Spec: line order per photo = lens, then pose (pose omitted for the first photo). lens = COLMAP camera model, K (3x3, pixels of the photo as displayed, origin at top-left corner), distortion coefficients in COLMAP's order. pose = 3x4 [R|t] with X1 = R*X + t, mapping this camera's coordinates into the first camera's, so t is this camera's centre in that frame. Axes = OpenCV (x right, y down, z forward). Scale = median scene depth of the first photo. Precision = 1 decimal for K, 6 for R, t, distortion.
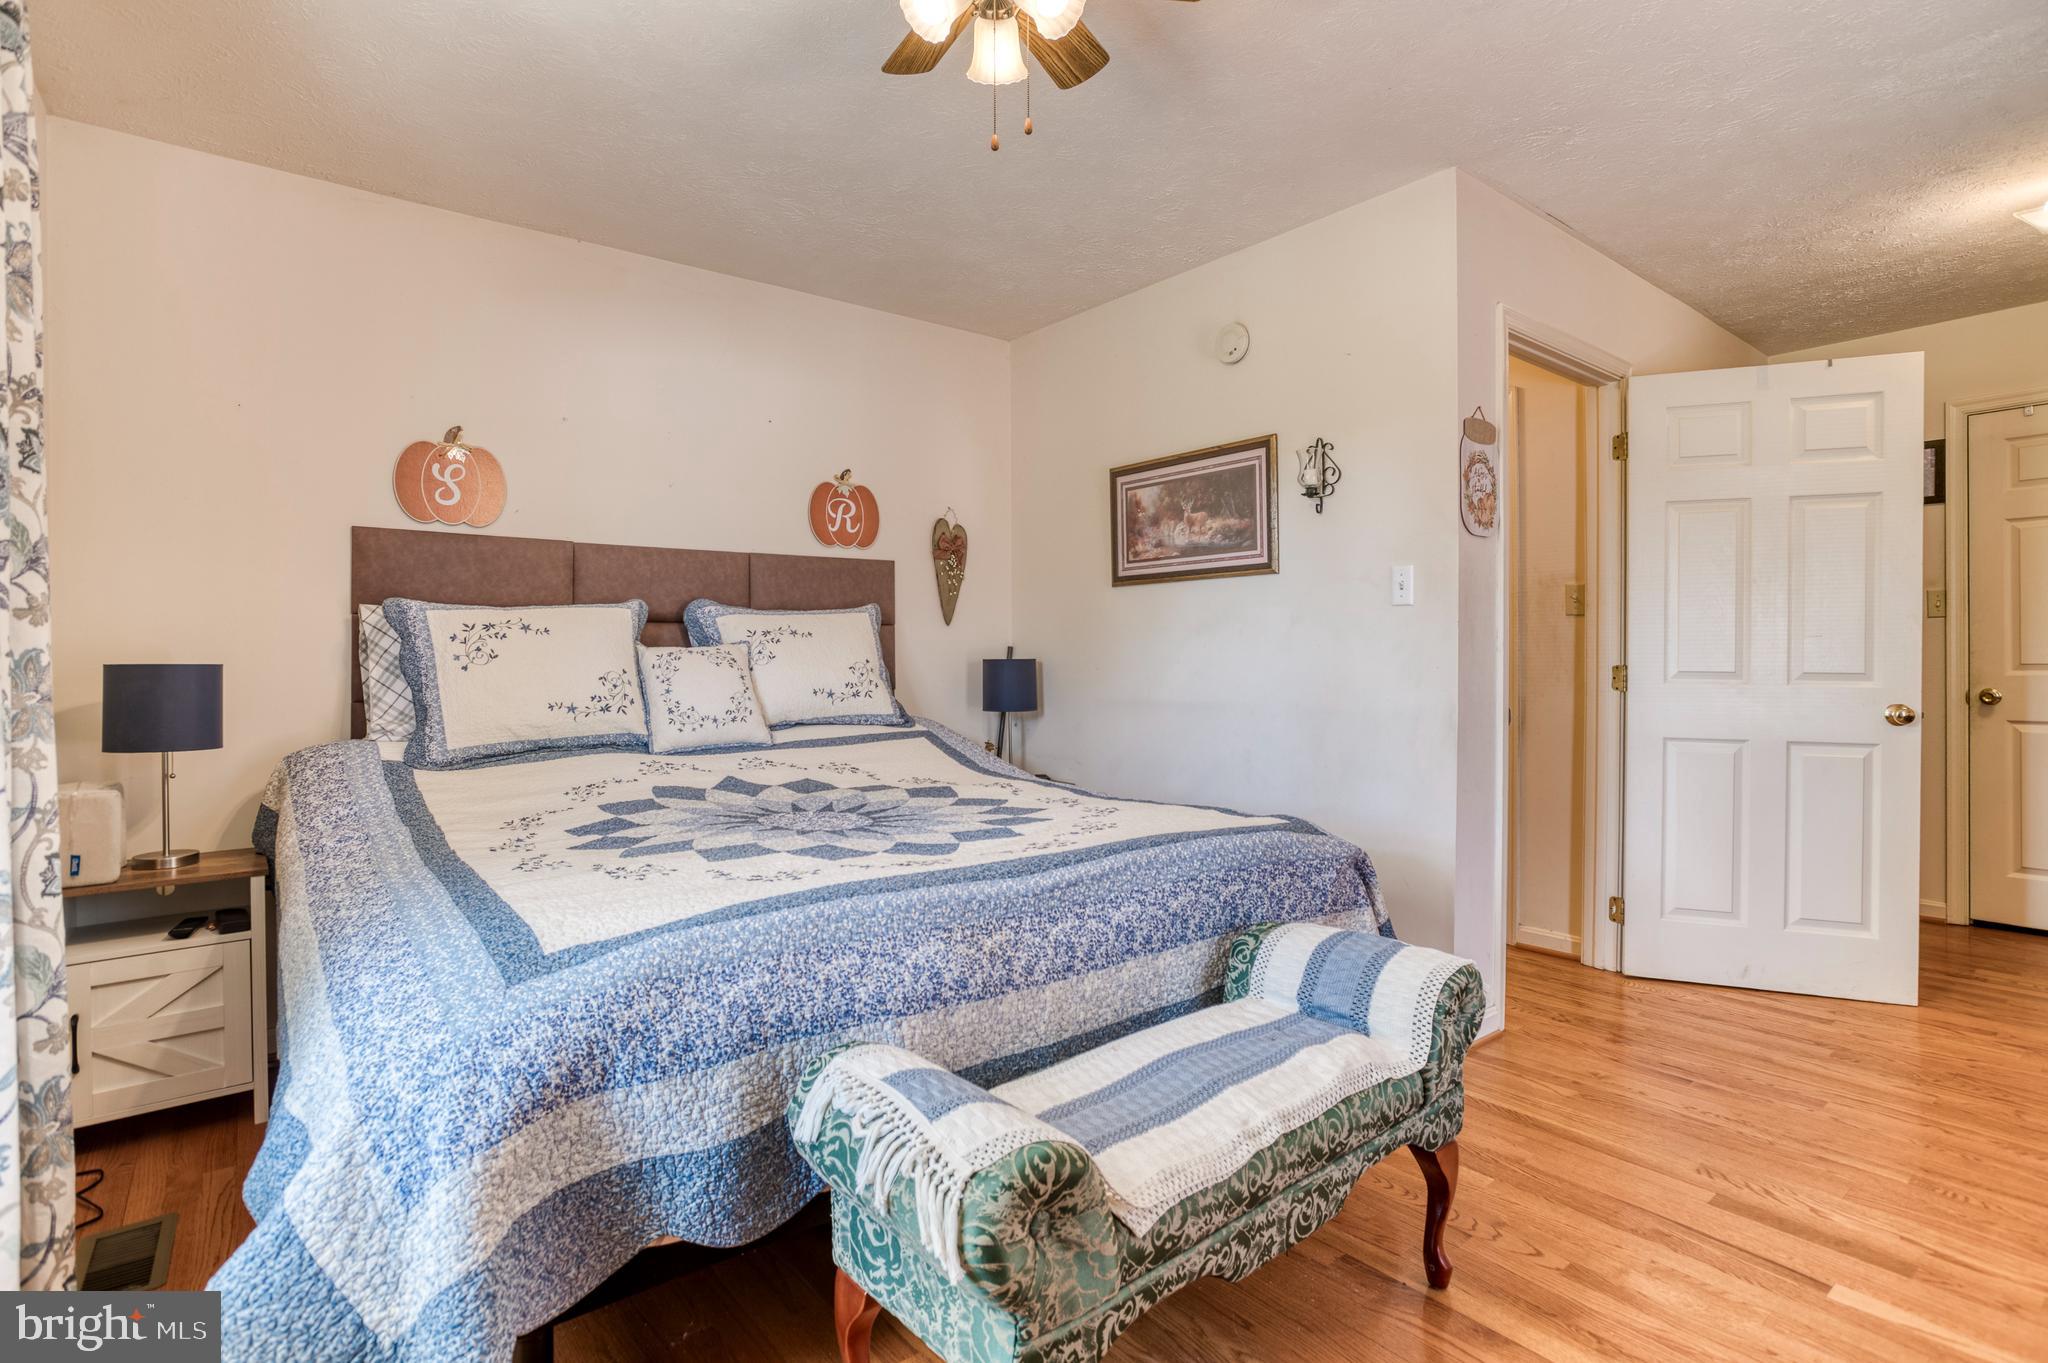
lens RADIAL K [[990.4, 0, 1030.7], [0, 990.4, 676.9], [0, 0, 1]] dist [-0.052635, 0.022038]
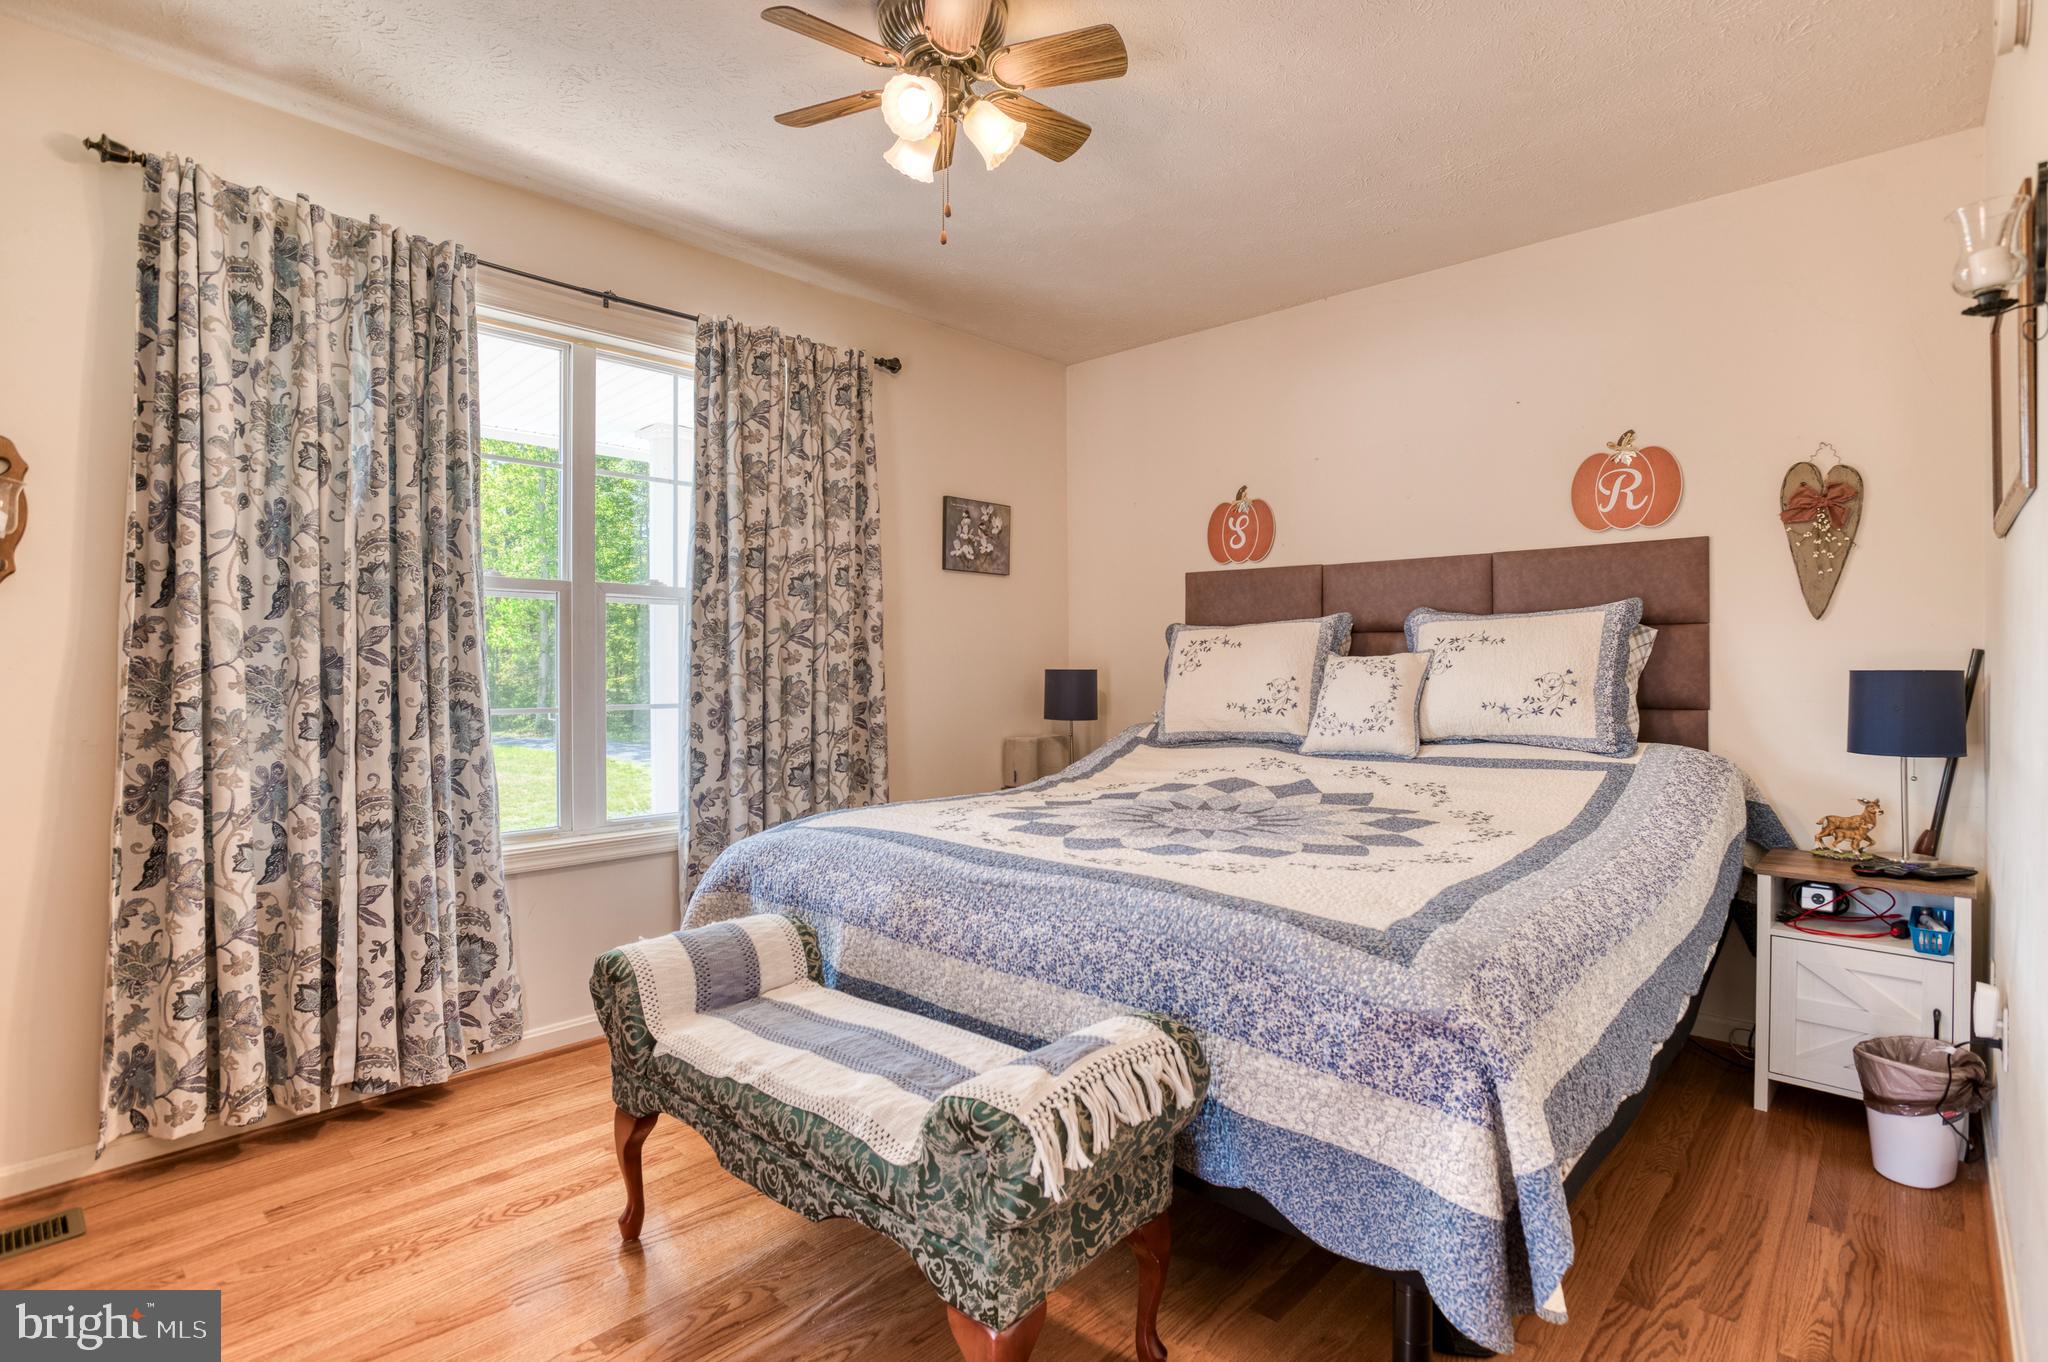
lens RADIAL K [[990.4, 0, 1030.7], [0, 990.4, 676.4], [0, 0, 1]] dist [-0.052635, 0.022038]
pose [[0.161266, 0.015701, -0.986786, 0.652394], [-0.018473, 0.999746, 0.012888, -0.017072], [0.986738, 0.016150, 0.161515, 0.509386]]
